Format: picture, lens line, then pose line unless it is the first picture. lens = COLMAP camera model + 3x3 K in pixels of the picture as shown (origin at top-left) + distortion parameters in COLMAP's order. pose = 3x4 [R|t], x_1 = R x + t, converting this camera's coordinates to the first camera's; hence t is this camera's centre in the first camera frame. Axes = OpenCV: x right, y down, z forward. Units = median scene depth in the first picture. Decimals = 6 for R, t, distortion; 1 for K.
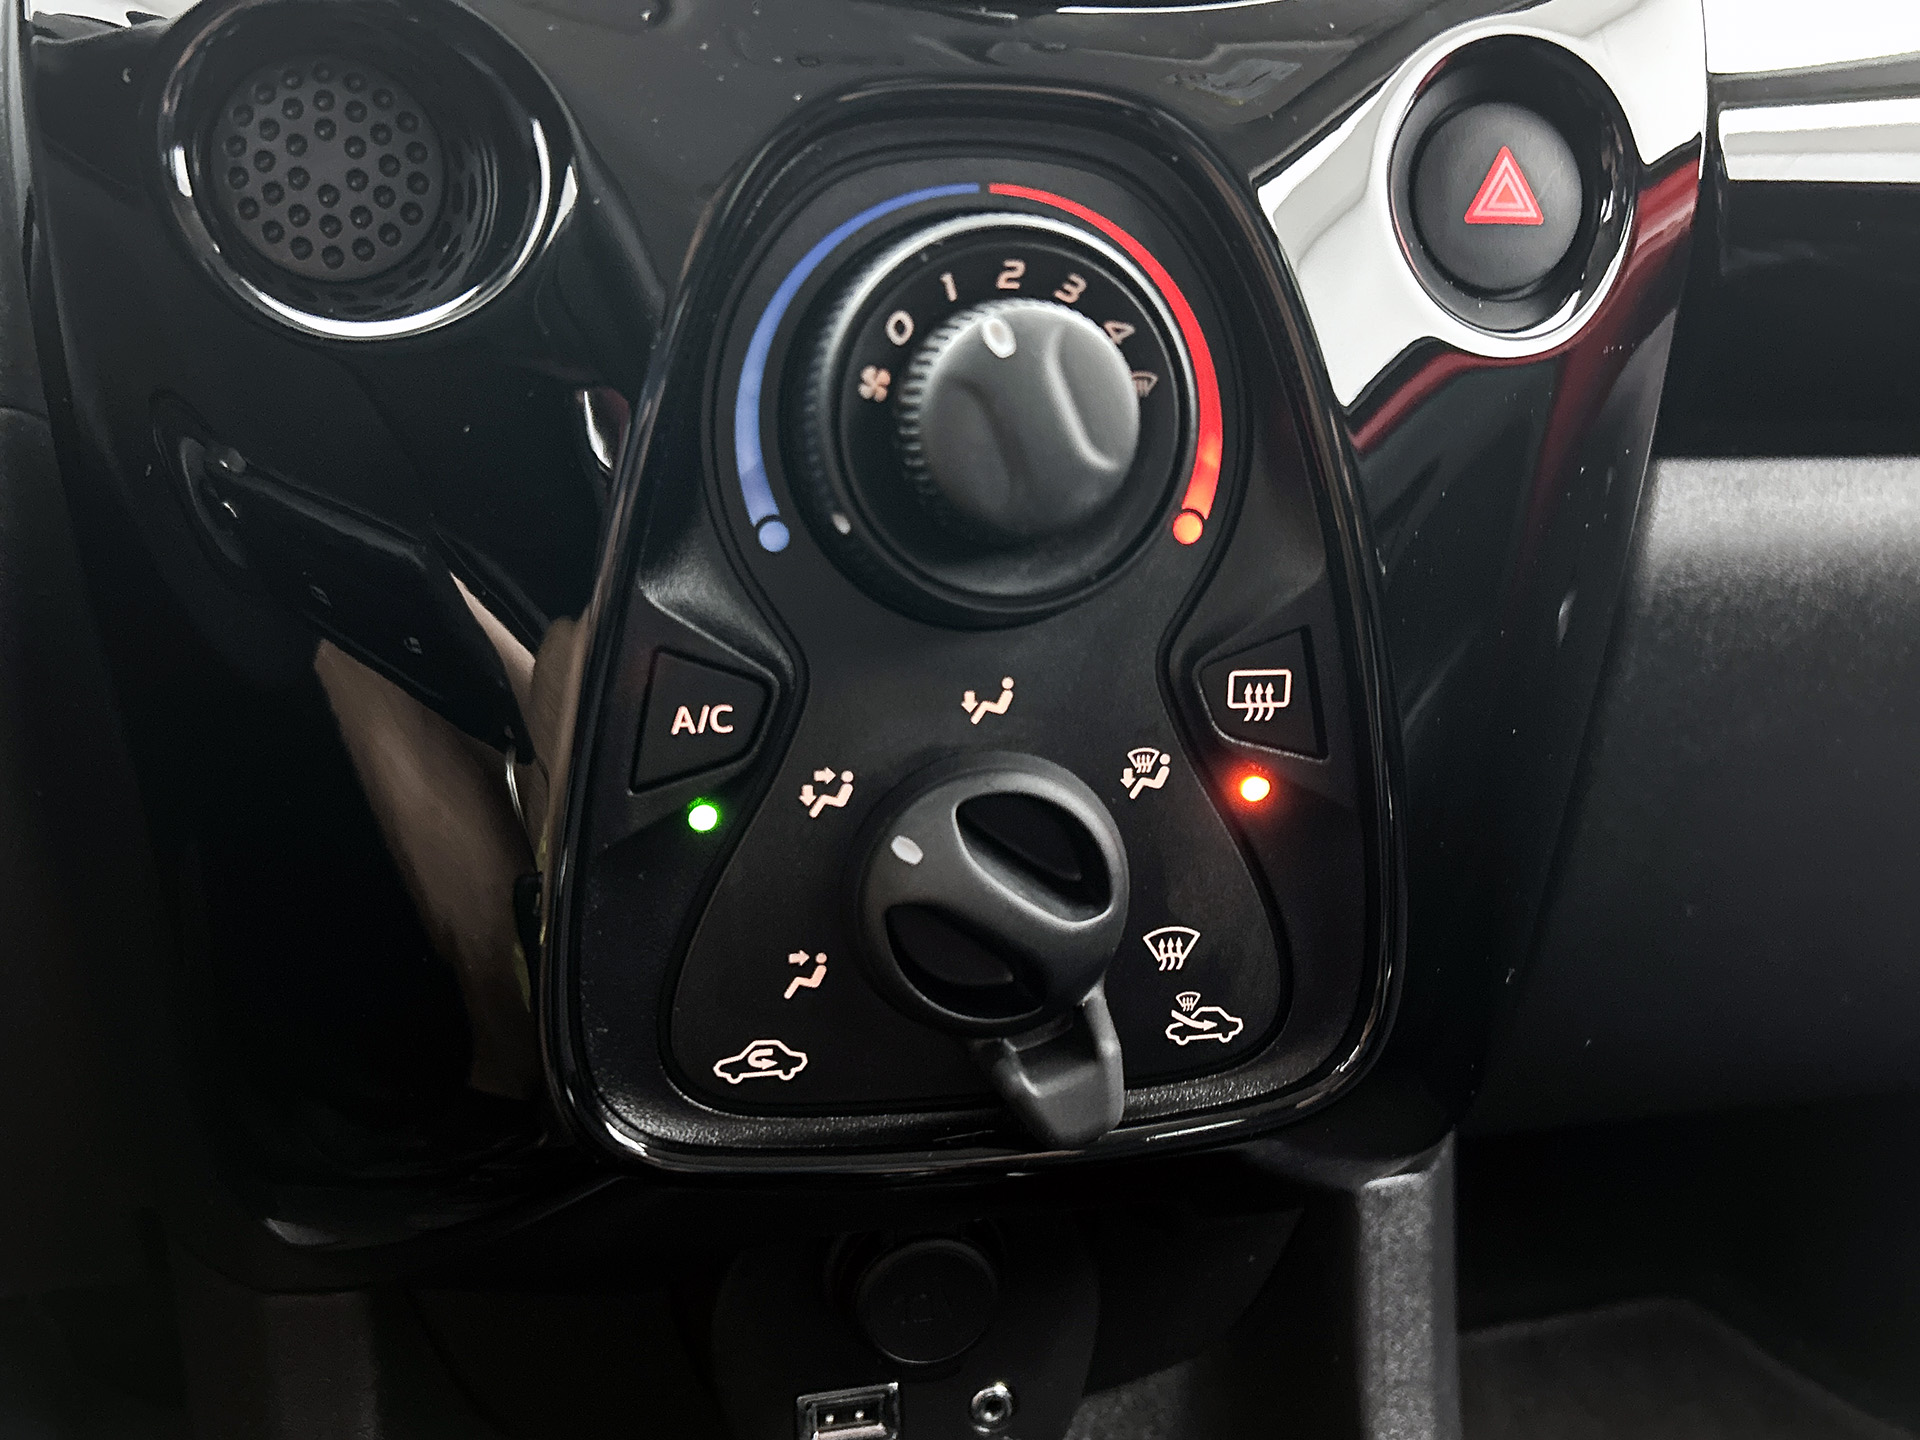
lens RADIAL K [[1665.7, 0, 960.0], [0, 1665.7, 720.0], [0, 0, 1]] dist [0.003253, -0.001727]
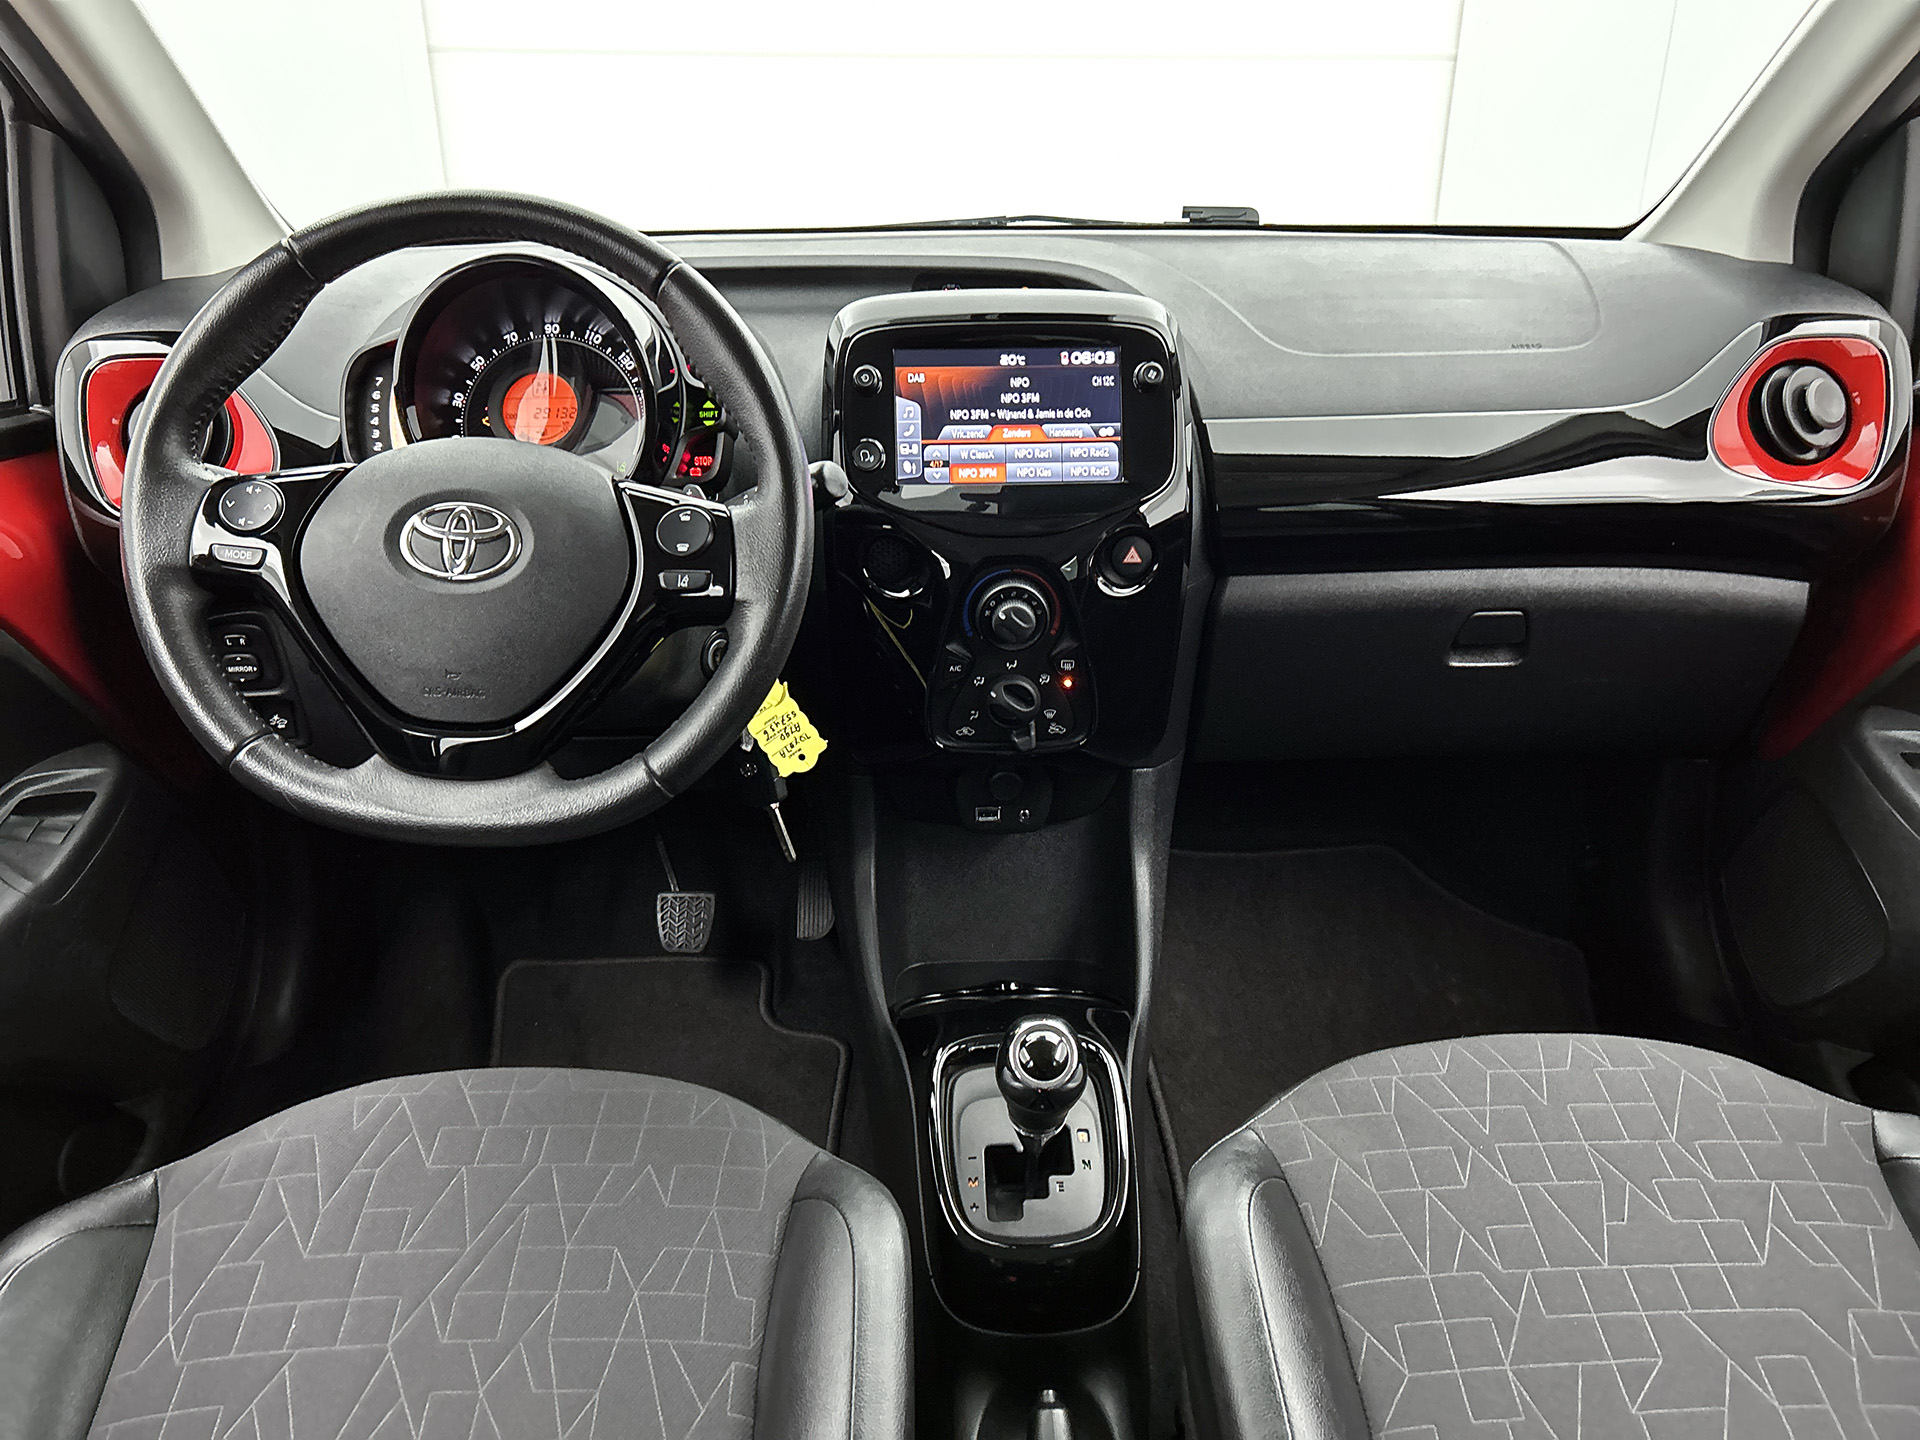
lens RADIAL K [[1127.4, 0, 960.0], [0, 1127.4, 720.0], [0, 0, 1]] dist [-0.002202, -0.000906]
pose [[0.984408, 0.063360, -0.164090, 0.434191], [-0.028424, 0.977911, 0.207079, -0.551507], [0.173586, -0.199187, 0.964465, -2.359770]]
